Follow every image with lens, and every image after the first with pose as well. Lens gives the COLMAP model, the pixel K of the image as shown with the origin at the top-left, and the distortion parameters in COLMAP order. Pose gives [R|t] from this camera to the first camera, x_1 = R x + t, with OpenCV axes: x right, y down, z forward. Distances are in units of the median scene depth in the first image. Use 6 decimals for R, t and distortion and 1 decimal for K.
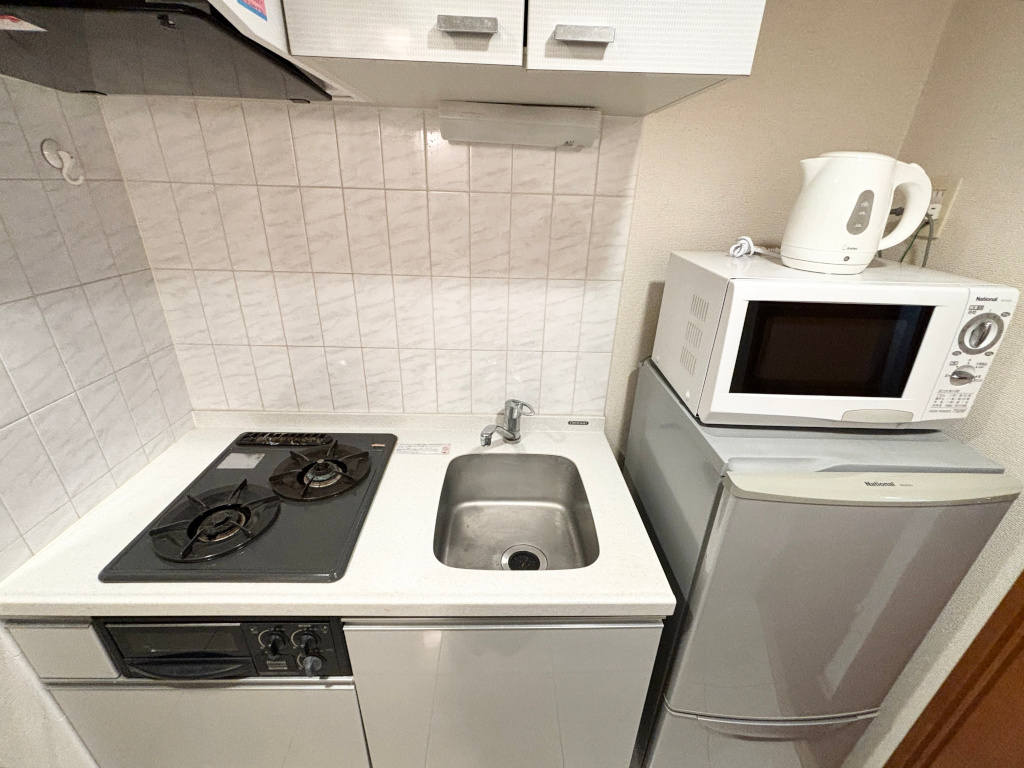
lens RADIAL K [[435.7, 0, 512.0], [0, 435.7, 384.0], [0, 0, 1]] dist [0.023650, -0.011438]
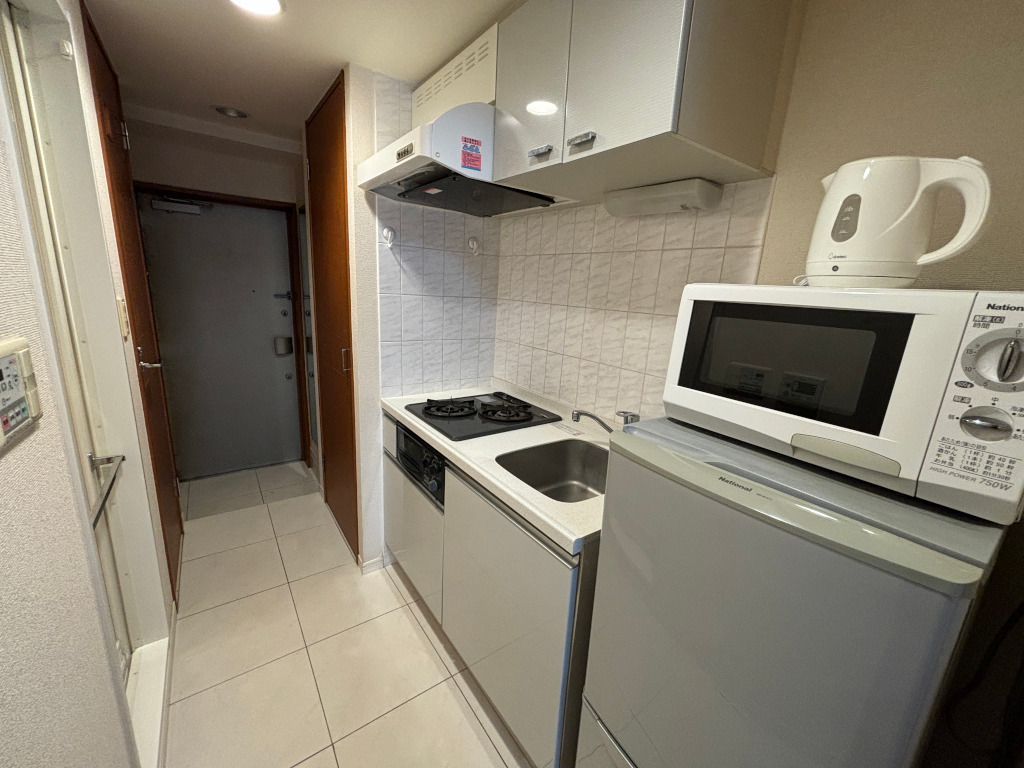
lens RADIAL K [[412.5, 0, 512.0], [0, 412.5, 384.0], [0, 0, 1]] dist [0.001259, -0.000525]
pose [[0.571113, 0.190704, -0.798412, 1.008704], [-0.377229, 0.924826, -0.048937, 0.209139], [0.729060, 0.329133, 0.600119, 0.074482]]
